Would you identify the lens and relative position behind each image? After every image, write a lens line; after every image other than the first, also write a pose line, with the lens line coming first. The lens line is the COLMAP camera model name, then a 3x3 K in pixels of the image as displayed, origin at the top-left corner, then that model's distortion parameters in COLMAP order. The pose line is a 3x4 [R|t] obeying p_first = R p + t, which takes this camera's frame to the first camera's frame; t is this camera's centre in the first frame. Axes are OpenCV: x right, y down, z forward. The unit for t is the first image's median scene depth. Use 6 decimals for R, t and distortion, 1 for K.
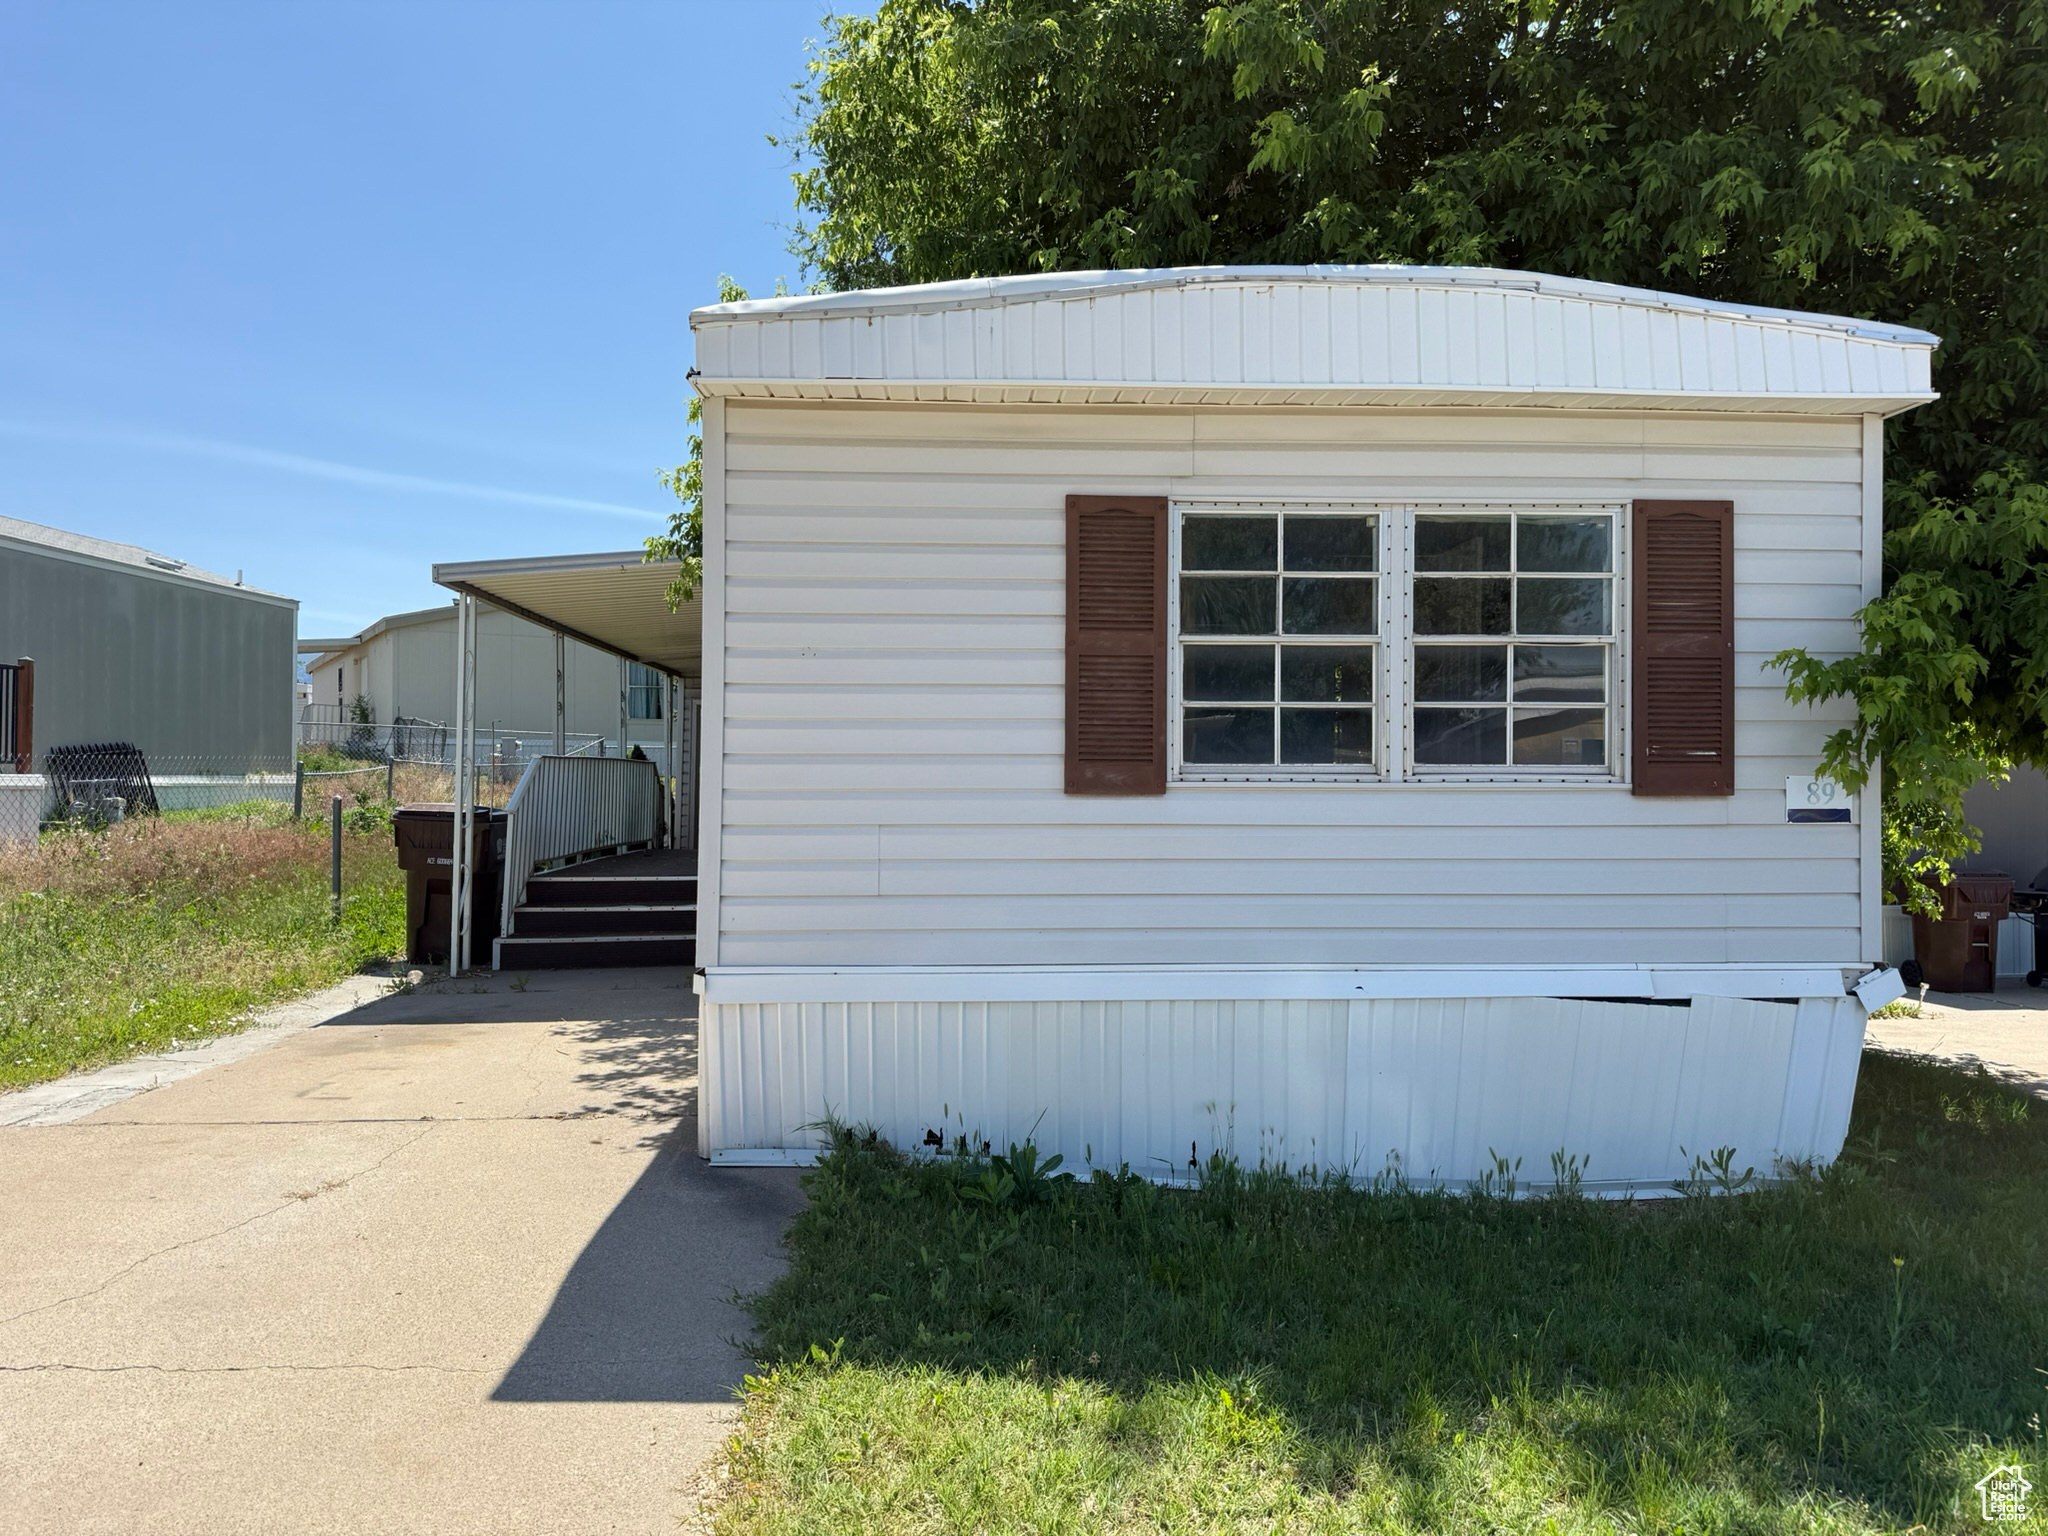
lens RADIAL K [[1430.3, 0, 1024.0], [0, 1430.3, 768.0], [0, 0, 1]] dist [0.108900, -0.180532]
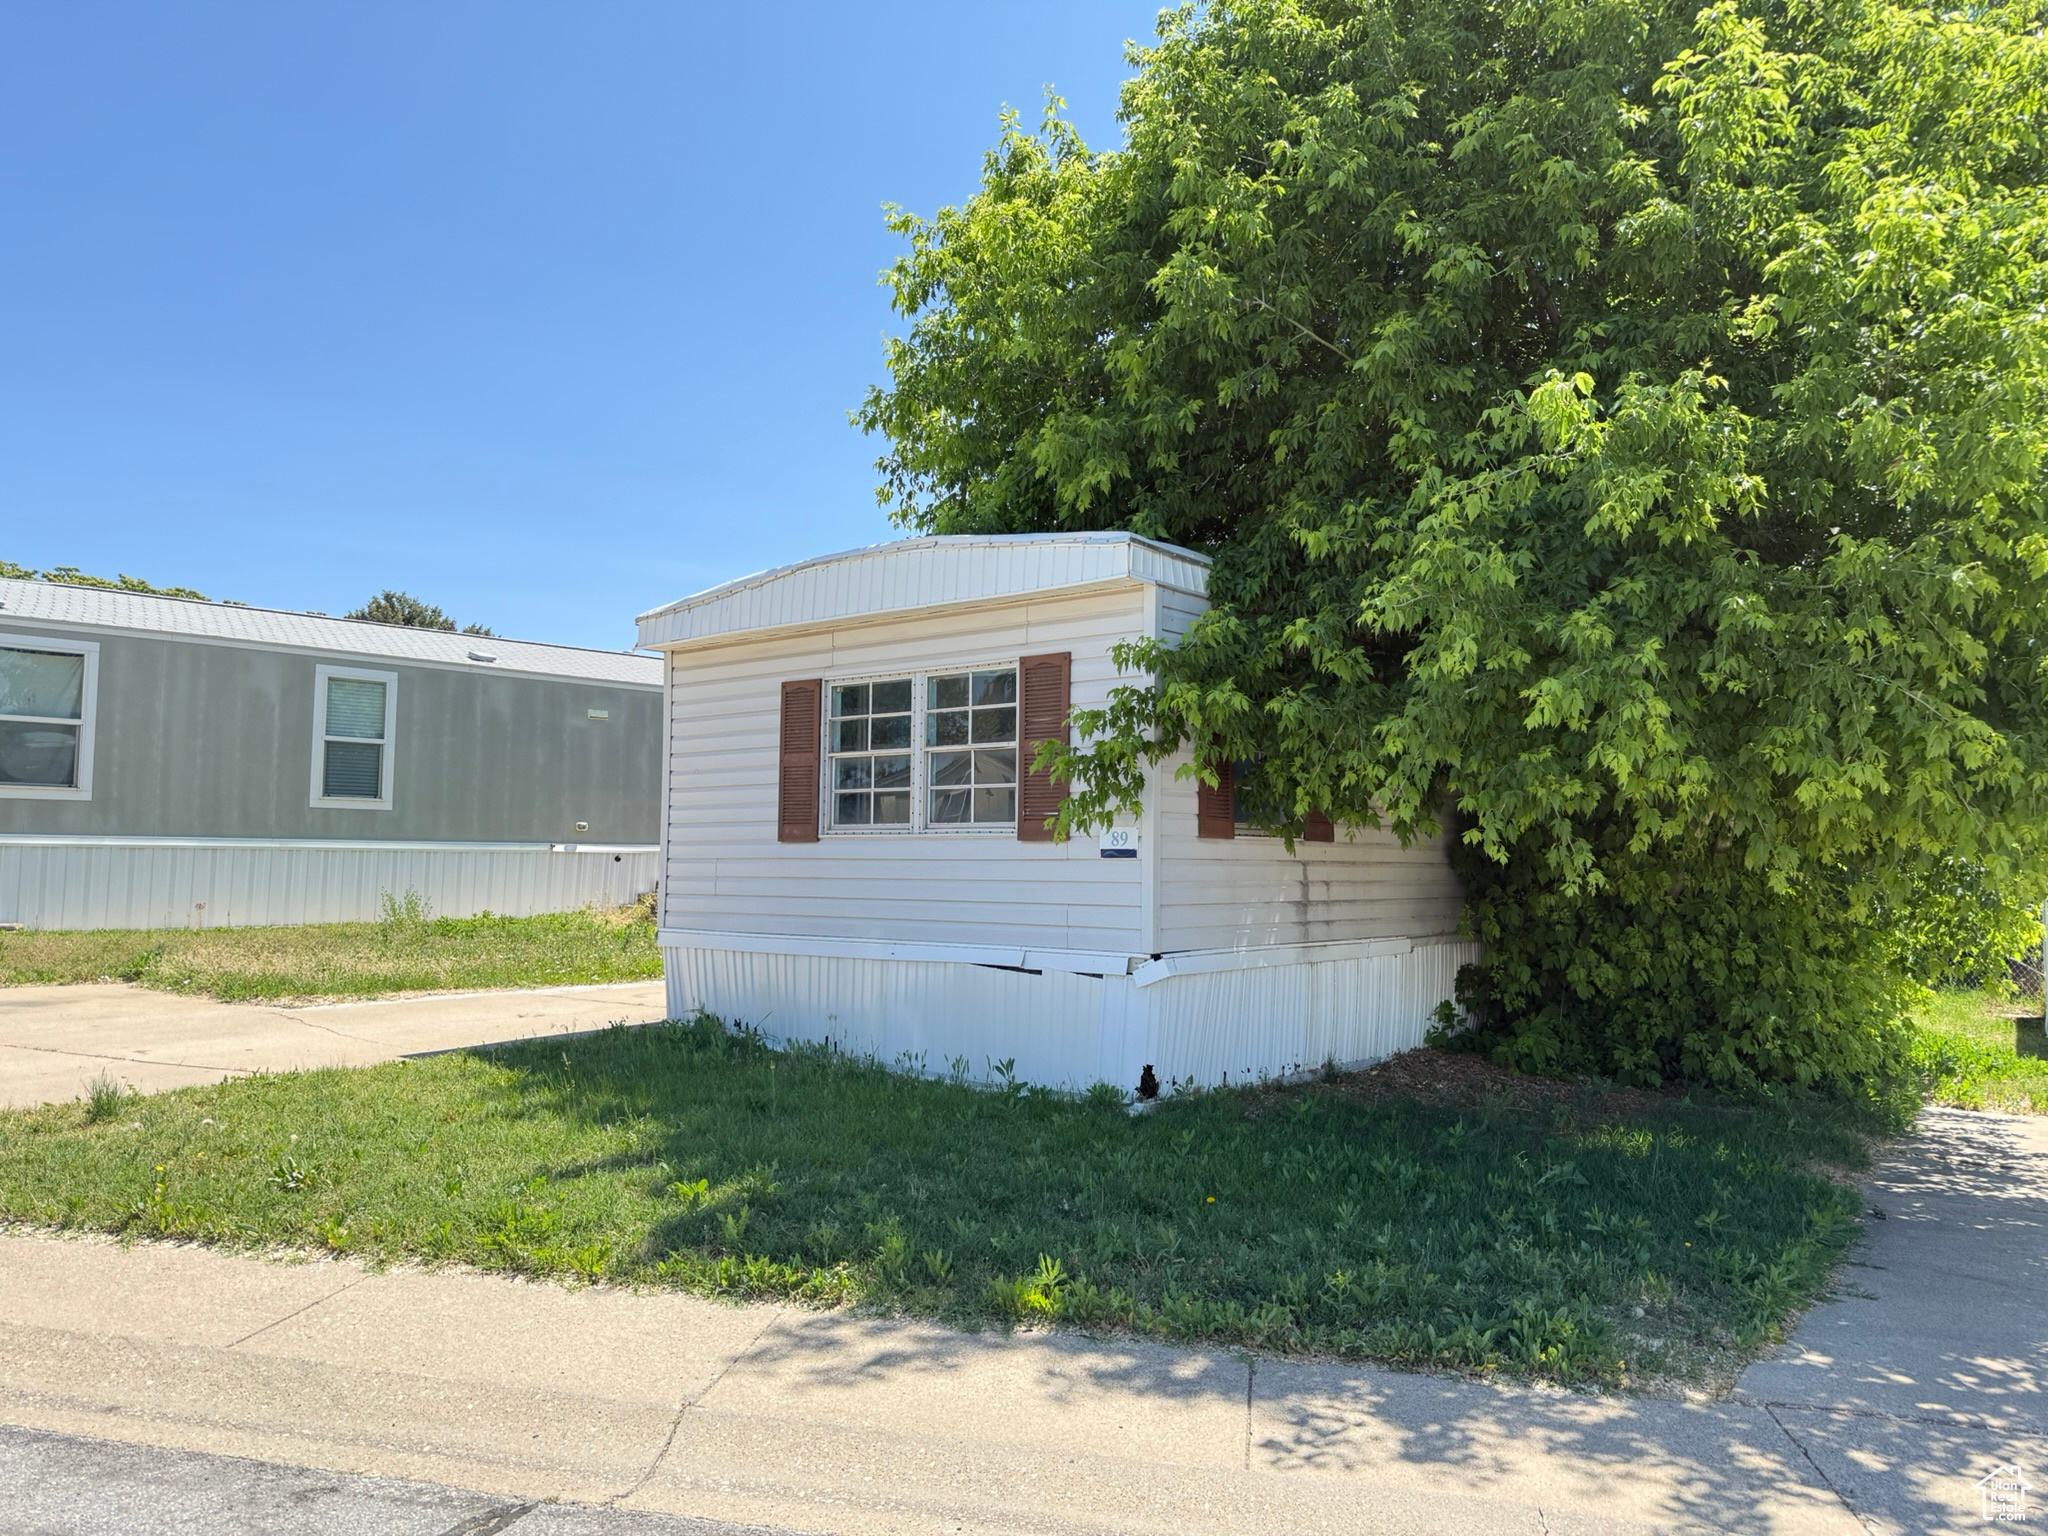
lens RADIAL K [[1430.3, 0, 1024.0], [0, 1430.3, 768.0], [0, 0, 1]] dist [0.108900, -0.180532]
pose [[0.742423, -0.040451, -0.668709, 1.497597], [-0.001431, 0.998077, -0.061963, 0.037042], [0.669930, 0.046960, 0.740938, -0.172645]]
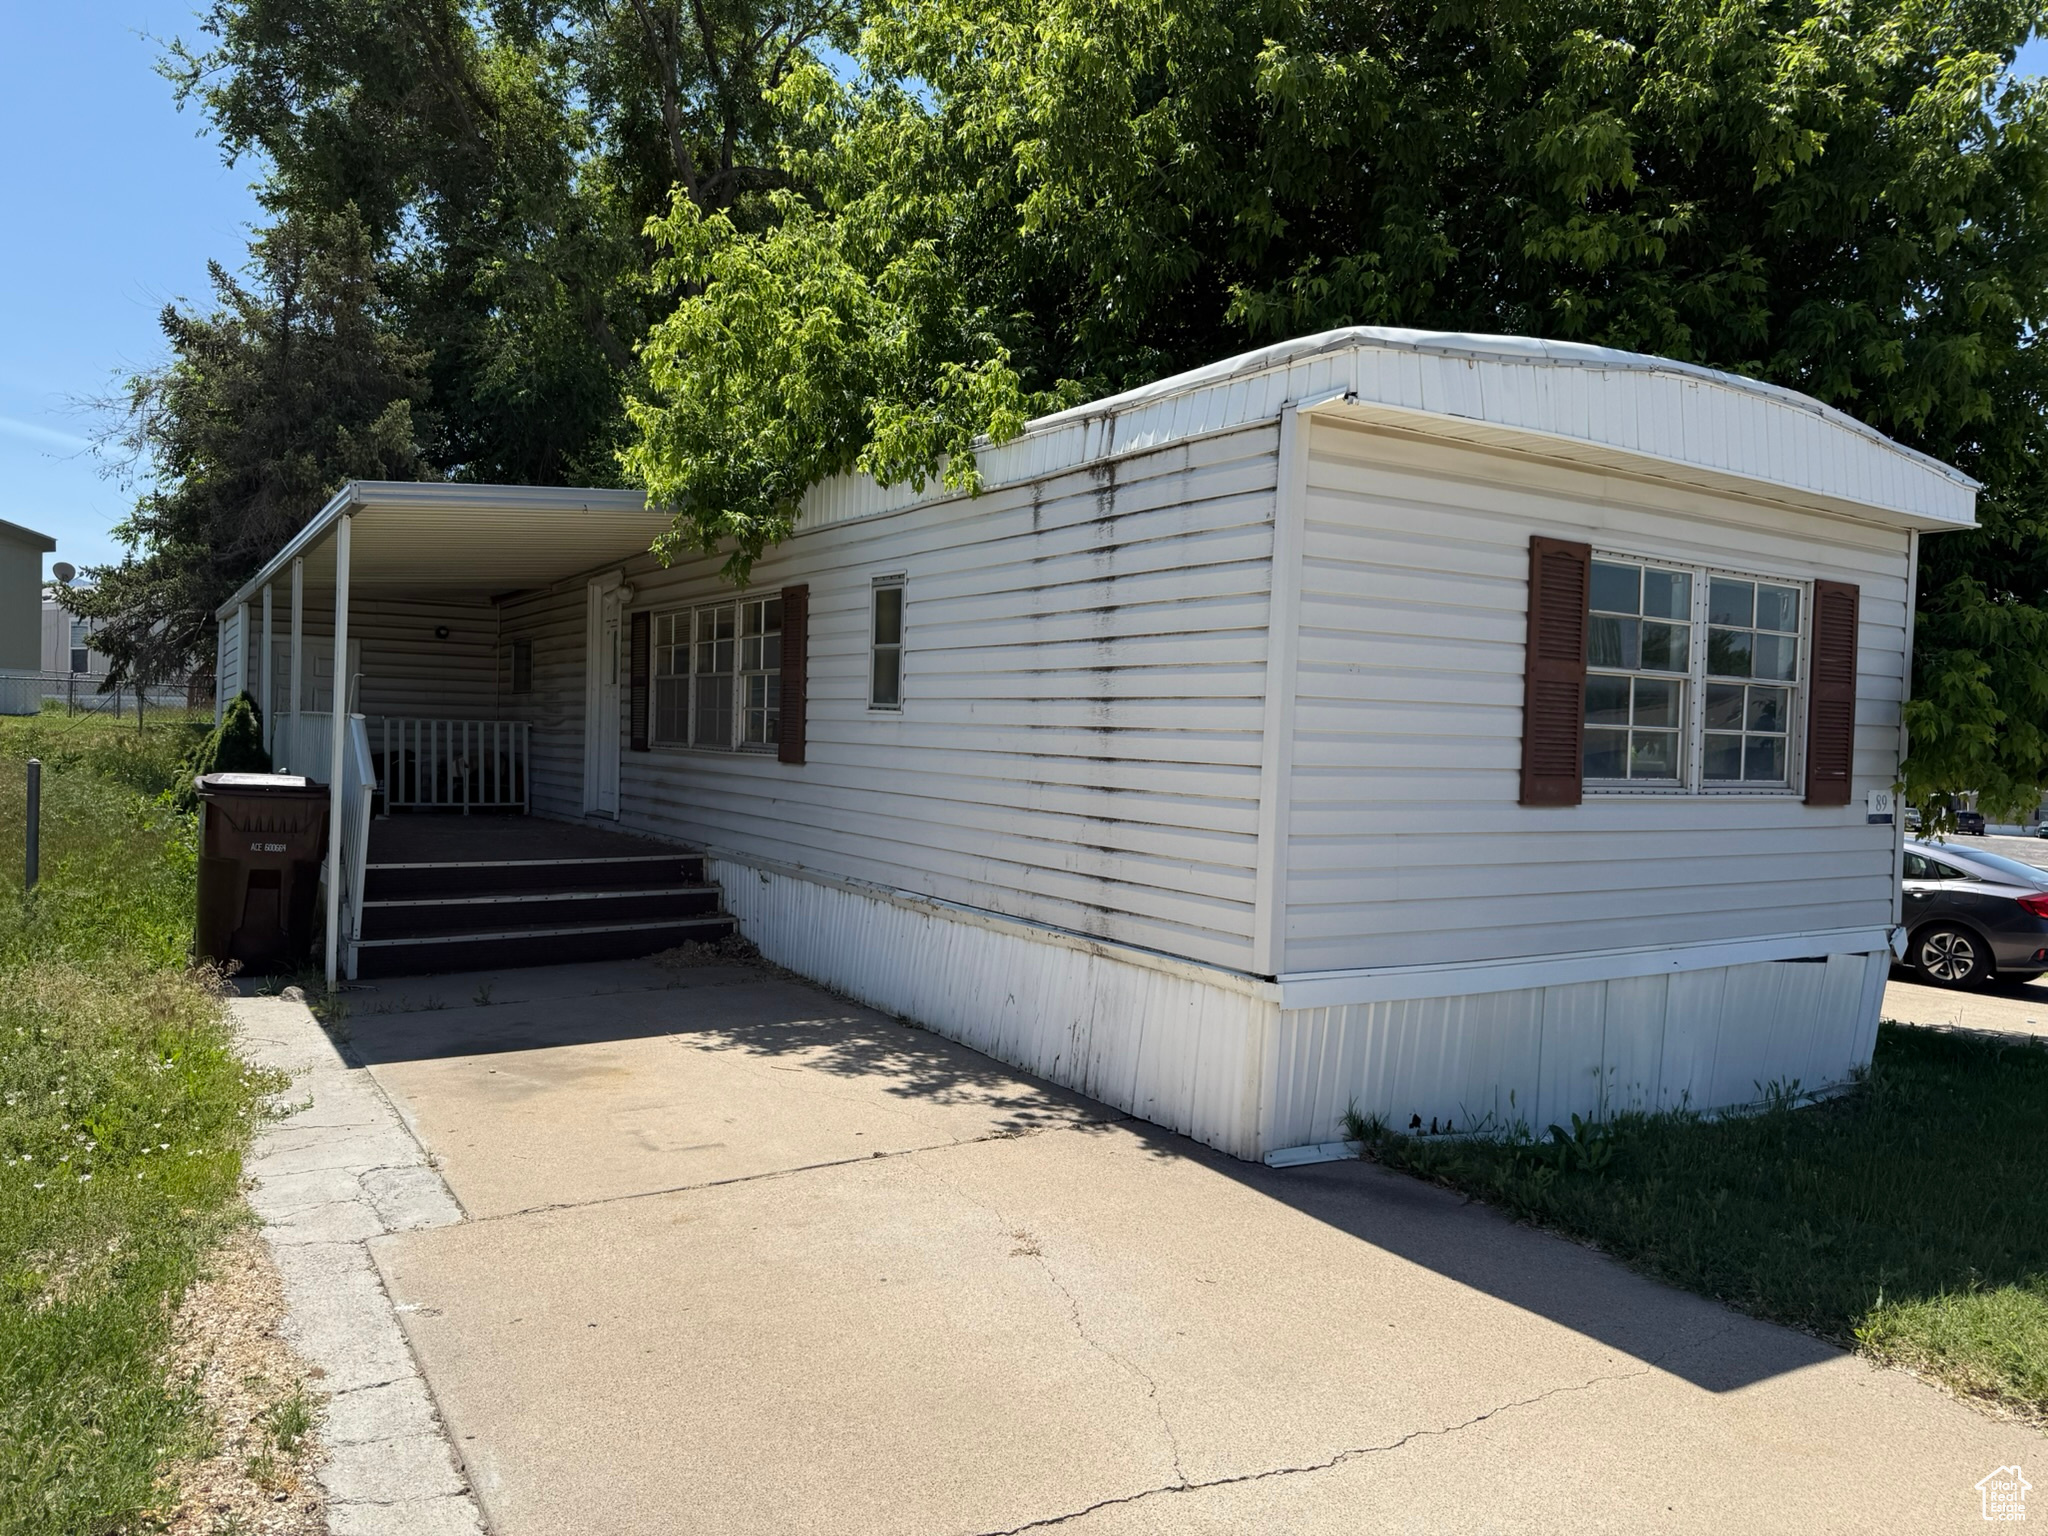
lens RADIAL K [[1452.8, 0, 1024.0], [0, 1452.8, 768.0], [0, 0, 1]] dist [-0.004433, -0.004105]
pose [[0.874595, 0.014385, 0.484641, -0.844331], [-0.033918, 0.998926, 0.031559, -0.032140], [-0.483667, -0.044040, 0.874144, 0.197088]]
